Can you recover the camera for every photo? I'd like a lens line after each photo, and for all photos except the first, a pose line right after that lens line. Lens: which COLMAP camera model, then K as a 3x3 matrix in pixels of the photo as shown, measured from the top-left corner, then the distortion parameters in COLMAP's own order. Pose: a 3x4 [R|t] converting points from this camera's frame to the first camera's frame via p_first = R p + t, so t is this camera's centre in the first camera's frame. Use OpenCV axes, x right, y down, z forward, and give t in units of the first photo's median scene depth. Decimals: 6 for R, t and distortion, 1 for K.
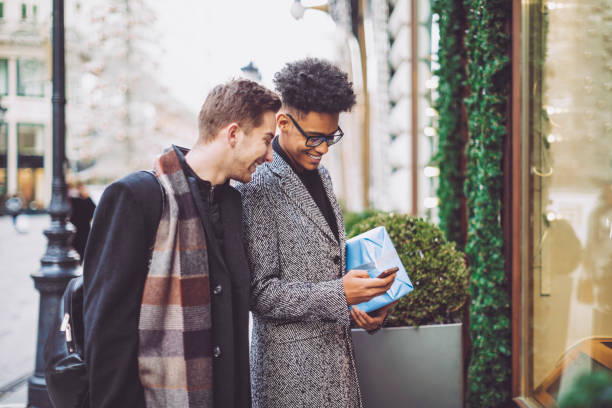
lens RADIAL K [[956.5, 0, 302.4], [0, 956.5, 203.9], [0, 0, 1]] dist [0.005782, 0.000000]
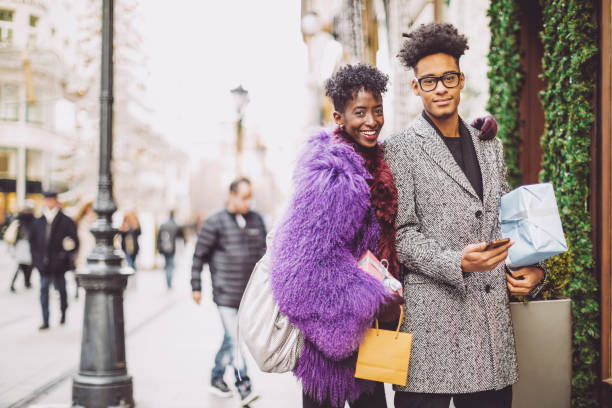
lens RADIAL K [[956.5, 0, 271.3], [0, 956.5, 216.9], [0, 0, 1]] dist [0.005782, 0.000000]
pose [[0.998993, 0.011031, 0.043483, -0.173312], [-0.009588, 0.999401, -0.033245, 0.065734], [-0.043824, 0.032795, 0.998501, -0.004226]]
